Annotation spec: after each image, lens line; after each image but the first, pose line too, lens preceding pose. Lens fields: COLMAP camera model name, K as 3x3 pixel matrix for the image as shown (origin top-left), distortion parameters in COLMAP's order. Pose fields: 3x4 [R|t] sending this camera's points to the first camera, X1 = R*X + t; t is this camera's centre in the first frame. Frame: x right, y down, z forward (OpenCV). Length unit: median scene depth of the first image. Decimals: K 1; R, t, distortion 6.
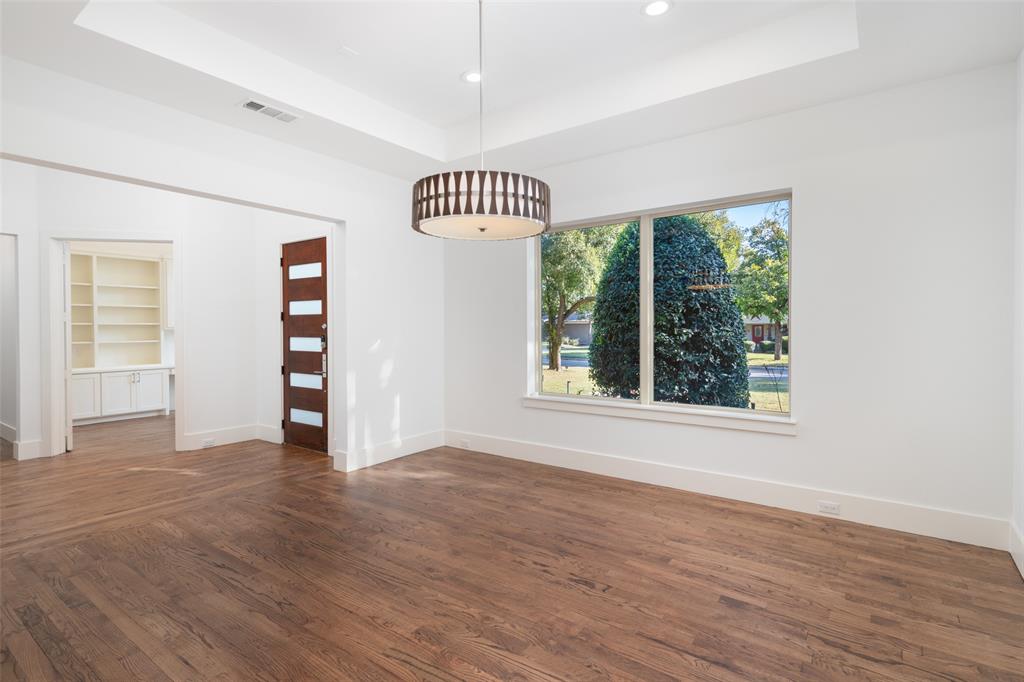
lens RADIAL K [[502.6, 0, 531.9], [0, 502.6, 331.8], [0, 0, 1]] dist [0.015512, -0.004927]
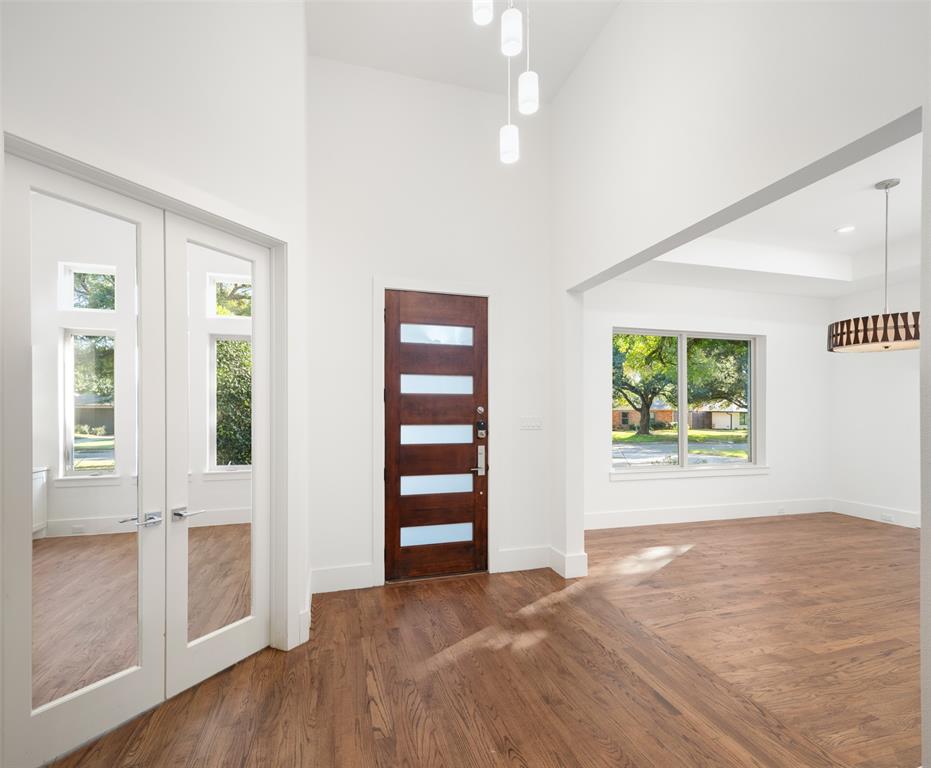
lens RADIAL K [[456.9, 0, 458.3], [0, 456.9, 411.0], [0, 0, 1]] dist [0.005633, 0.000265]
pose [[0.622641, 0.004579, 0.782494, -1.327507], [0.005916, 0.999927, -0.010559, -0.003170], [-0.782485, 0.011204, 0.622568, 0.787783]]
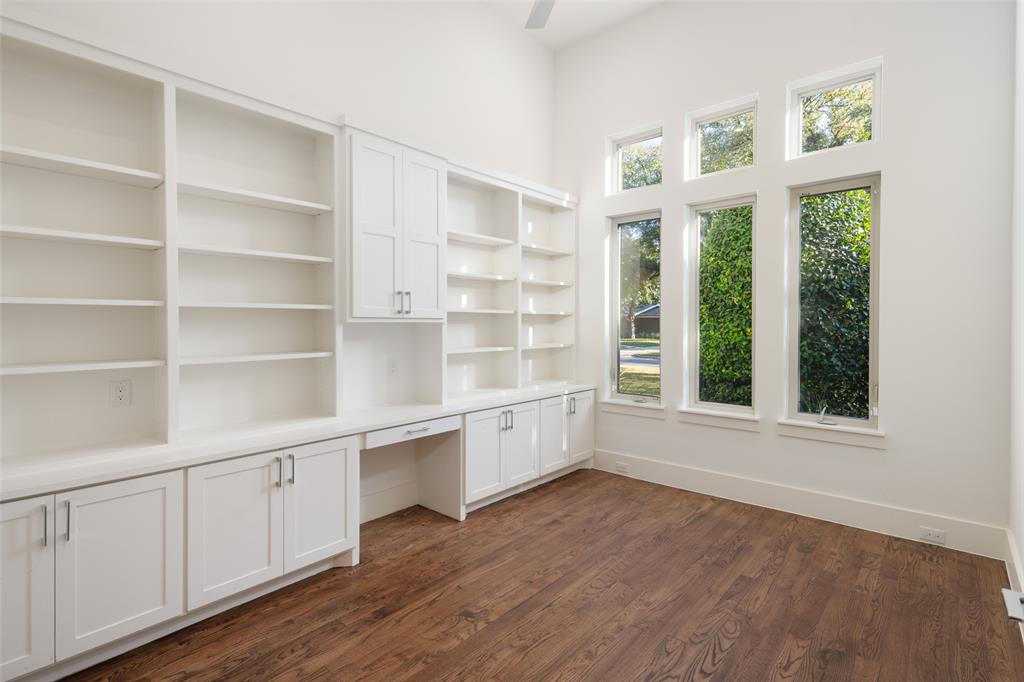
lens RADIAL K [[502.6, 0, 513.6], [0, 502.6, 324.1], [0, 0, 1]] dist [0.015512, -0.004927]
pose [[0.996376, 0.004190, -0.084955, -1.132247], [-0.004680, 0.999974, -0.005575, -0.004496], [0.084929, 0.005952, 0.996369, 1.283049]]
